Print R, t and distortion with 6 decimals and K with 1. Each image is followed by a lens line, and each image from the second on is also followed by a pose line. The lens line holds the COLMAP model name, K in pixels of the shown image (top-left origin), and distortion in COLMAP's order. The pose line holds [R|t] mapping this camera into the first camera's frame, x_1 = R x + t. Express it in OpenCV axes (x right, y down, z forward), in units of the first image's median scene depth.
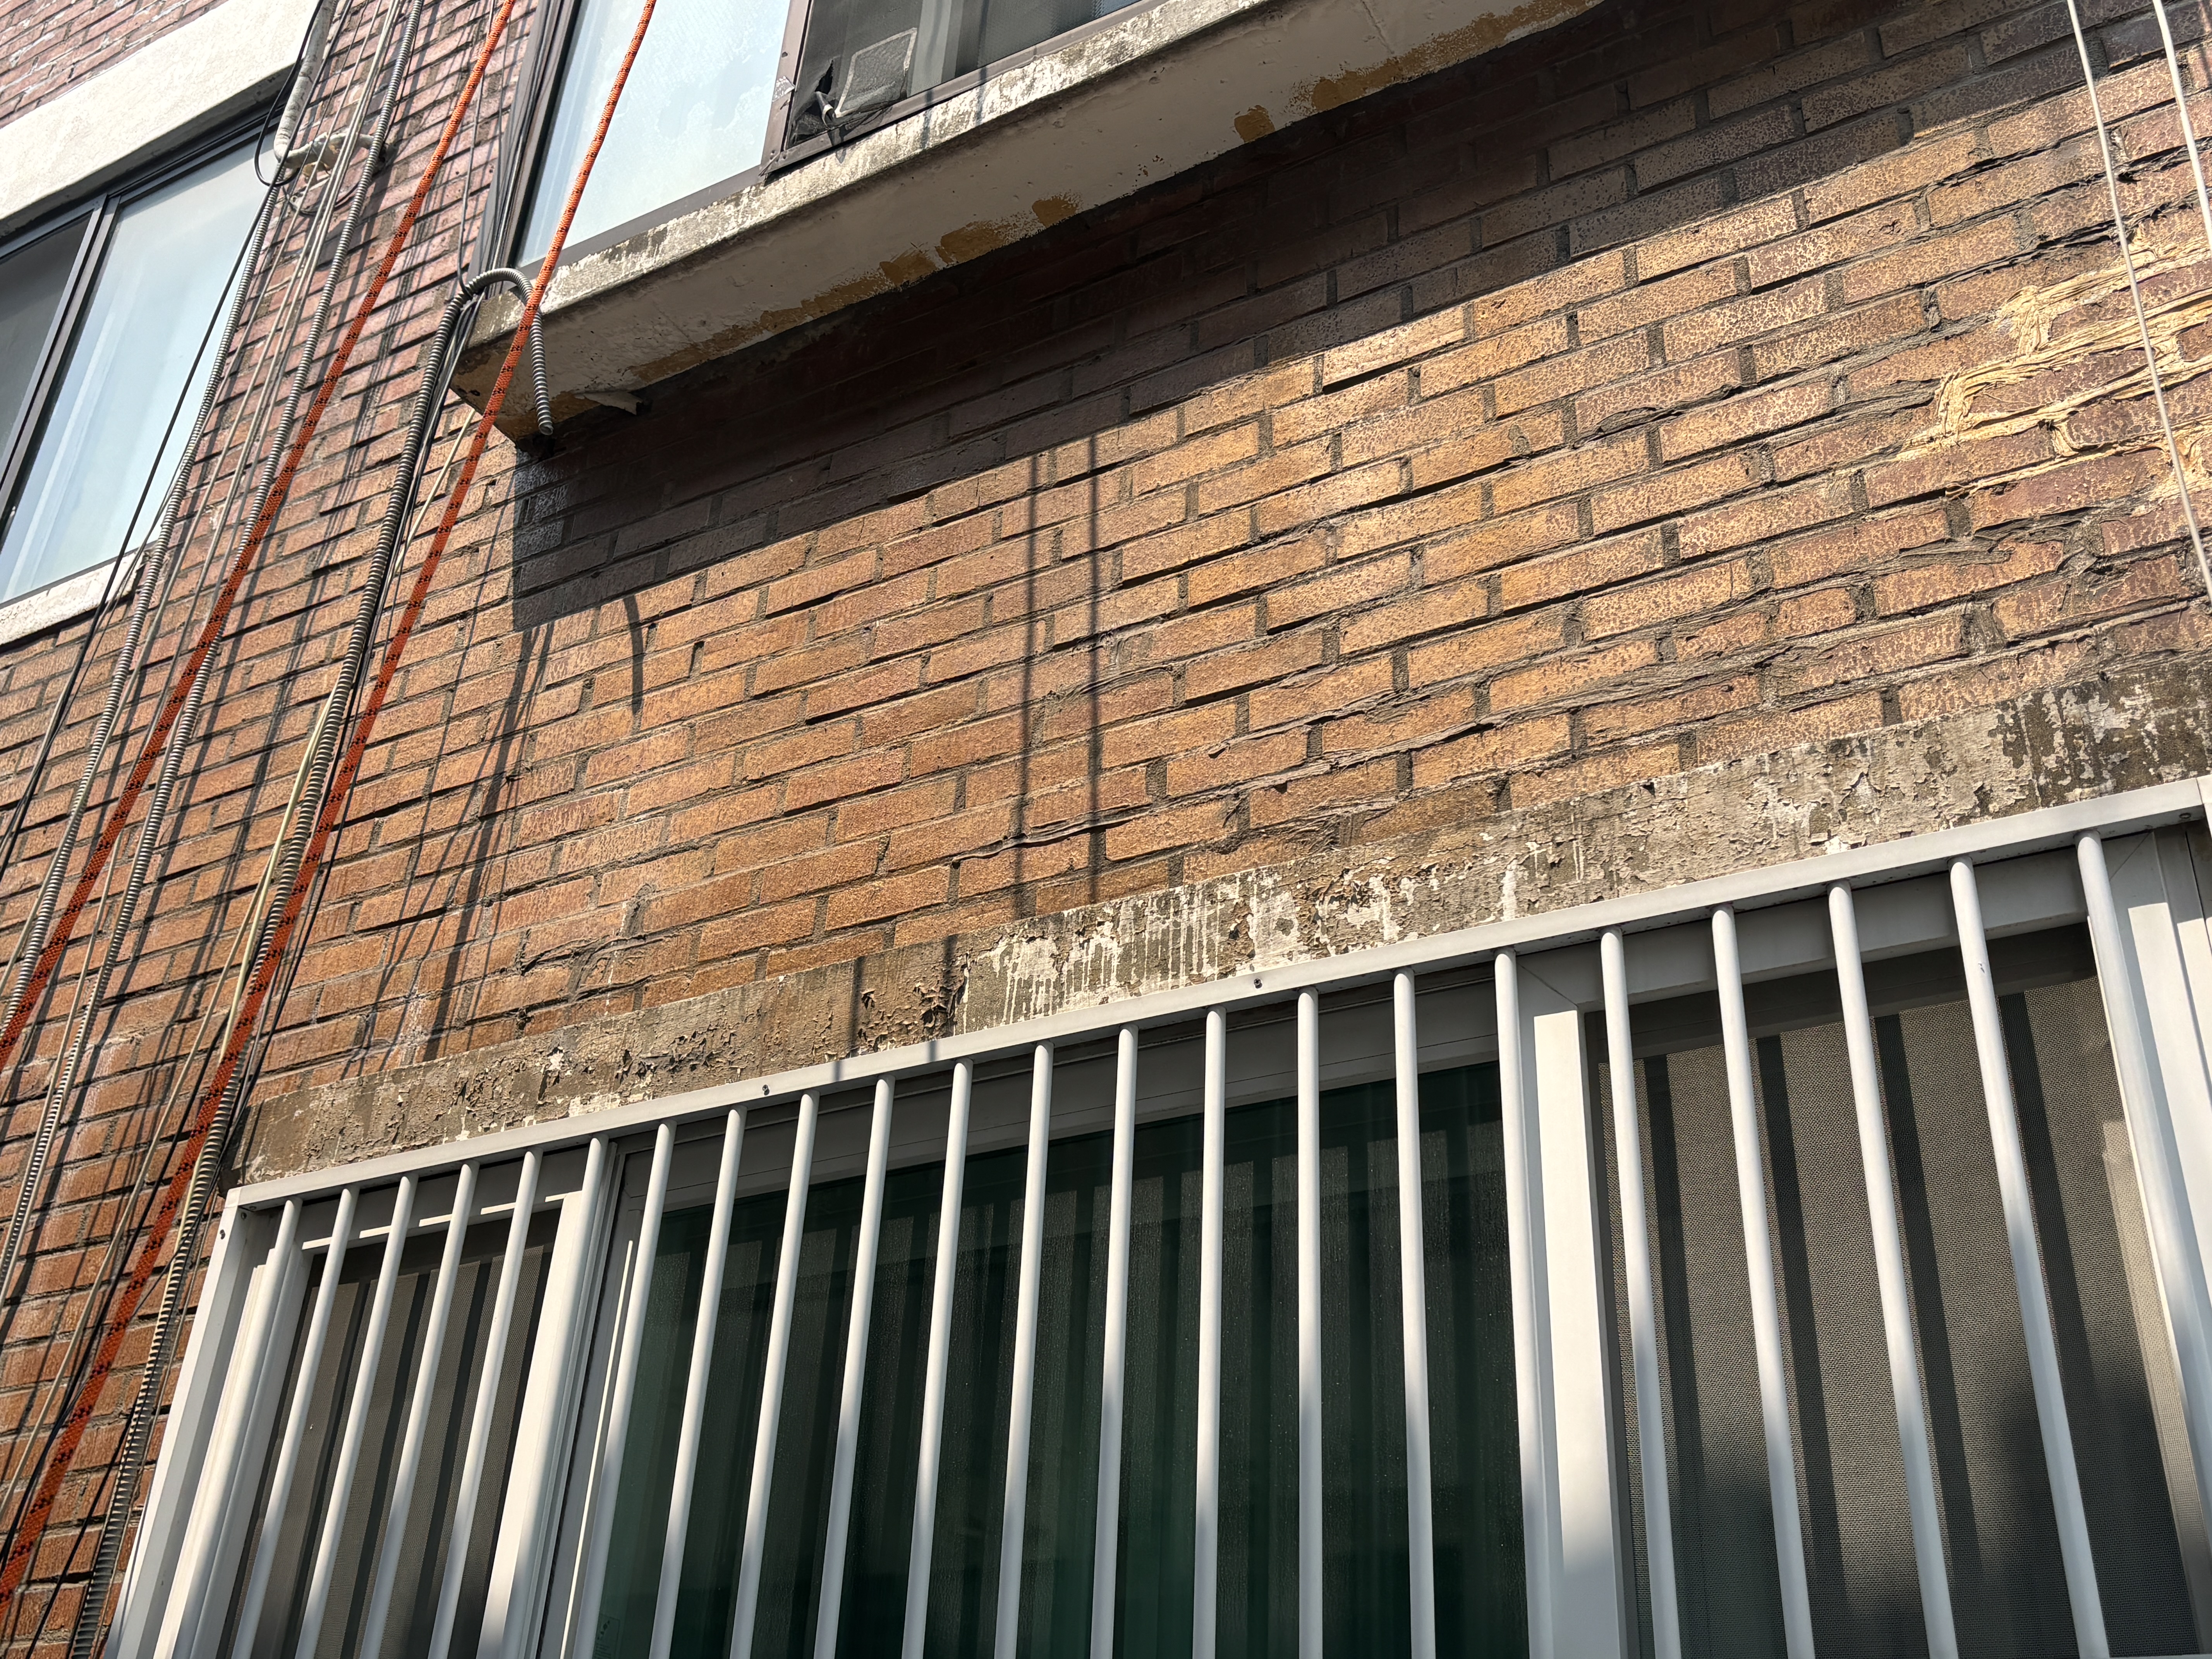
lens RADIAL K [[2239.8, 0, 1111.1], [0, 2239.8, 852.7], [0, 0, 1]] dist [0.035932, 0.000000]
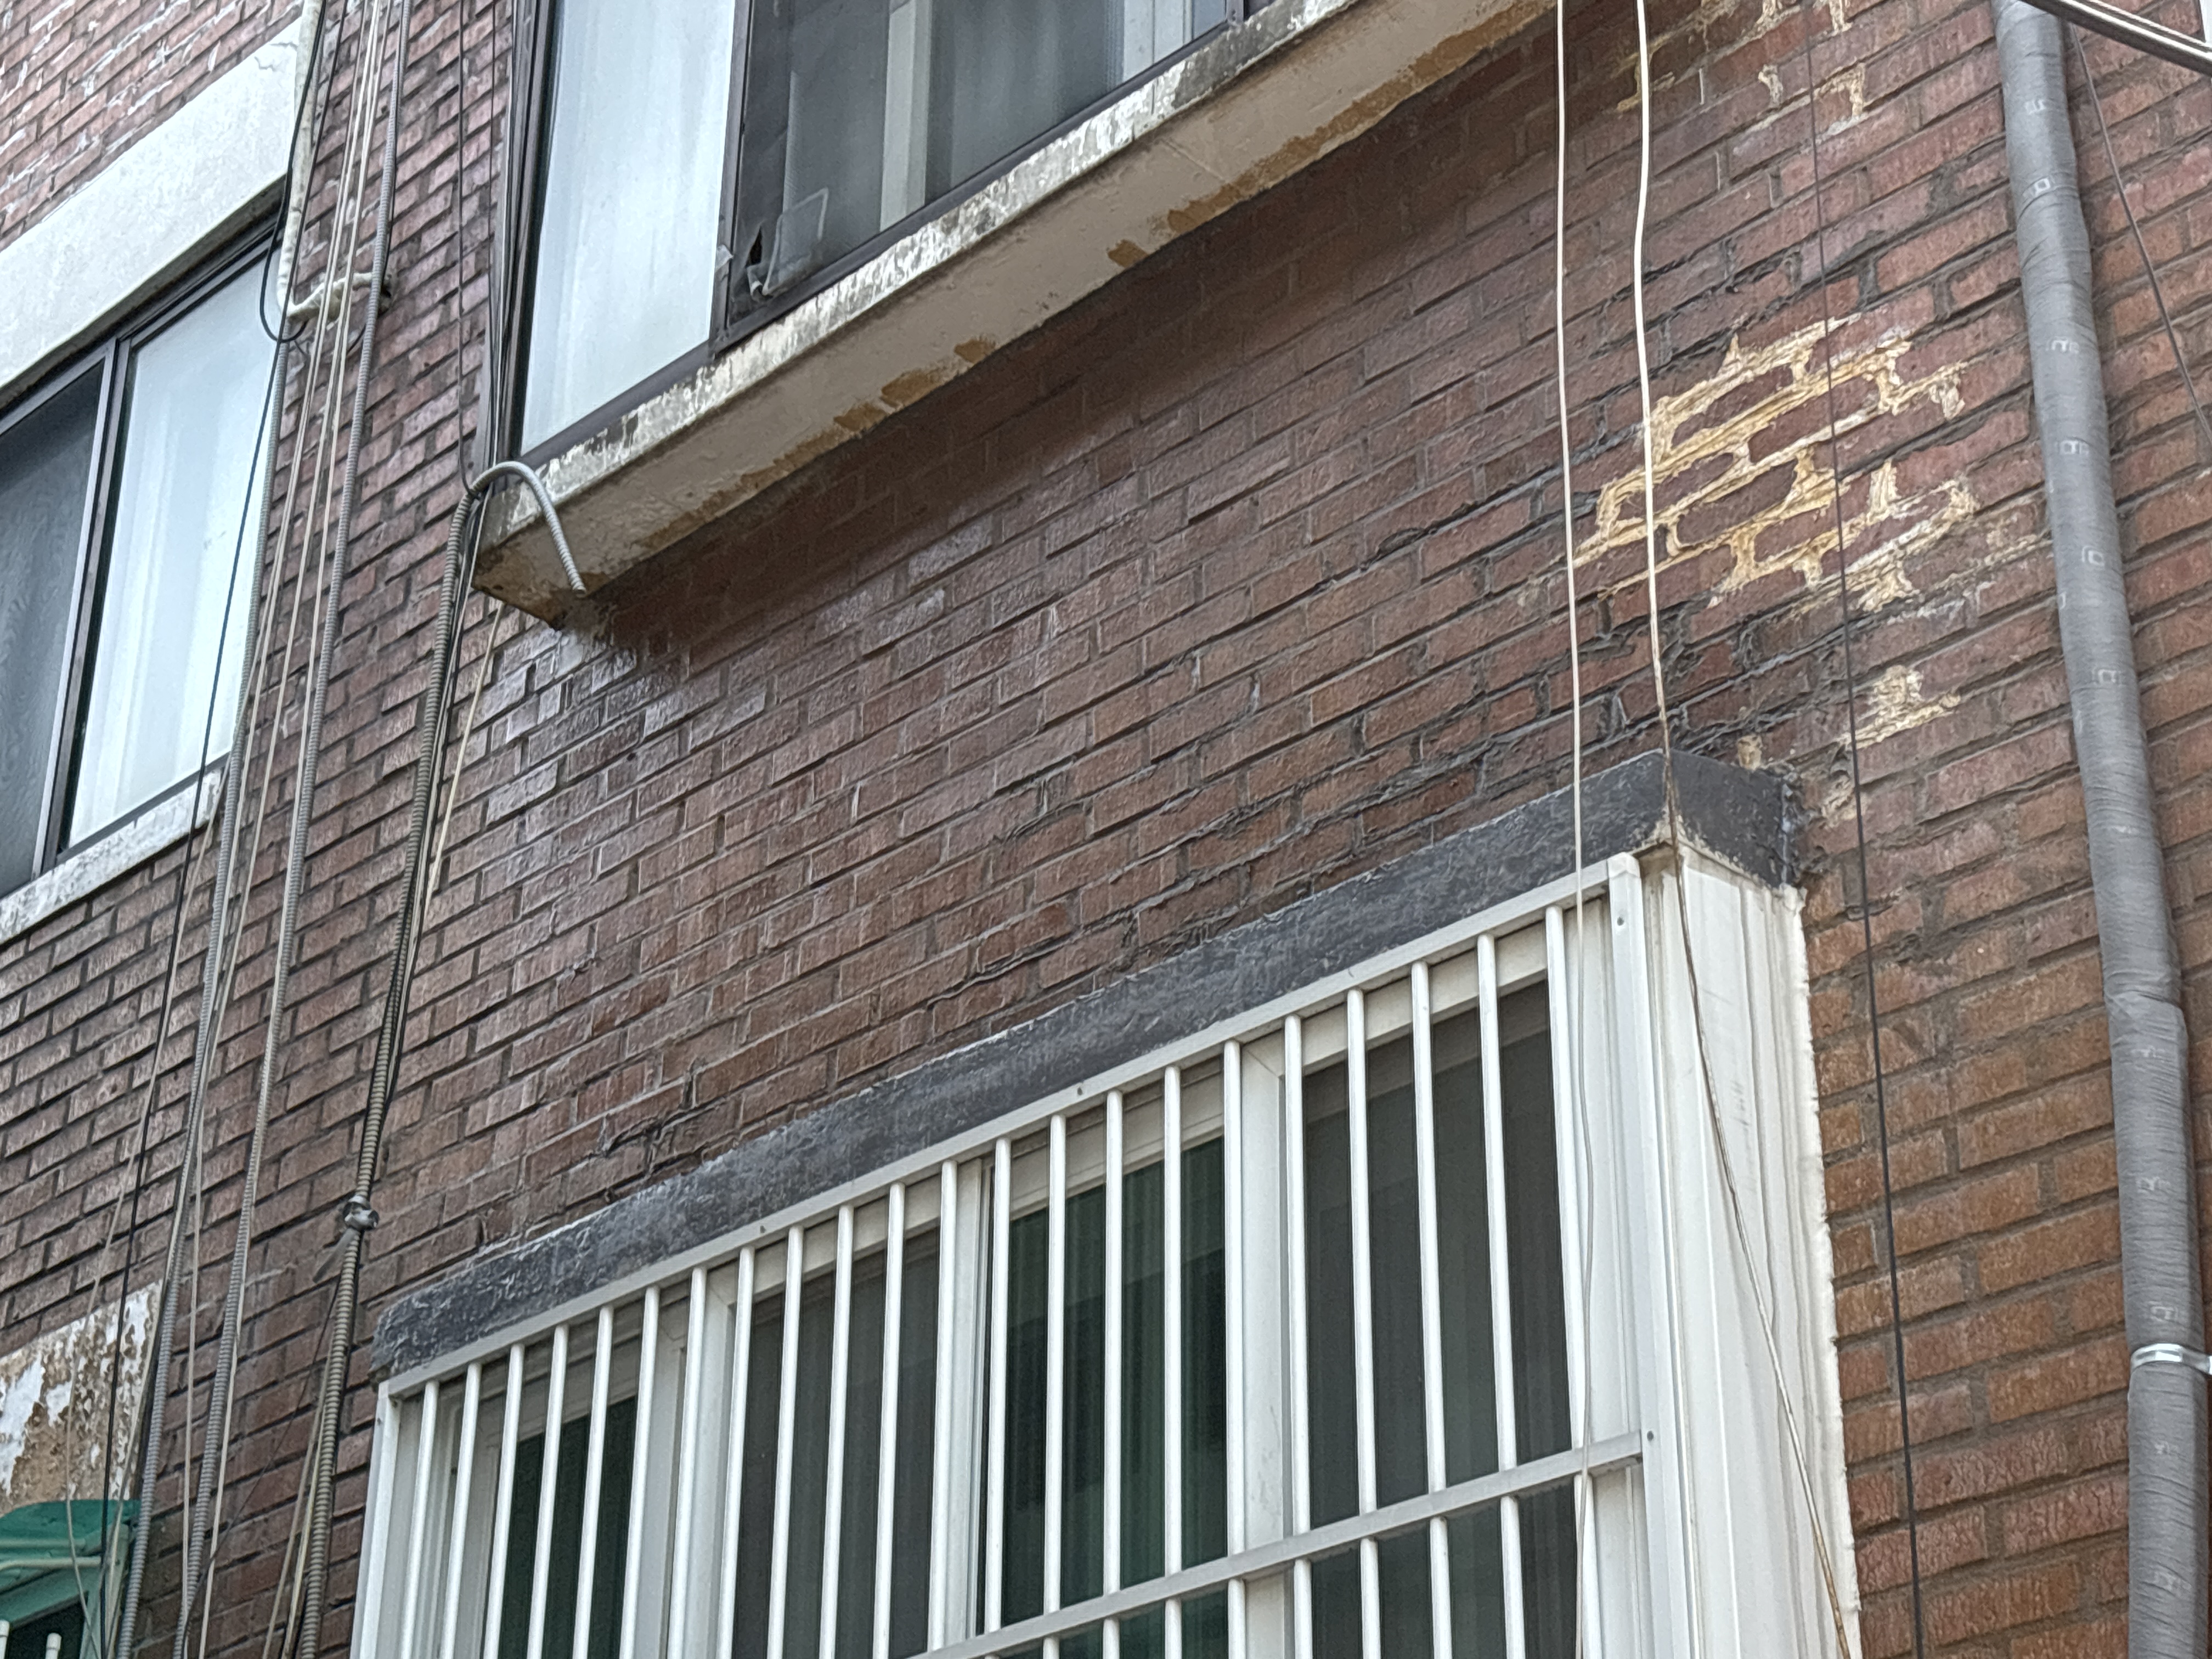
lens RADIAL K [[4240.4, 0, 1102.0], [0, 4240.4, 817.3], [0, 0, 1]] dist [0.200178, 0.000000]
pose [[0.962033, -0.163582, -0.218481, 0.412652], [0.166382, 0.986045, -0.005650, -0.052121], [0.216357, -0.030916, 0.975825, -0.880101]]
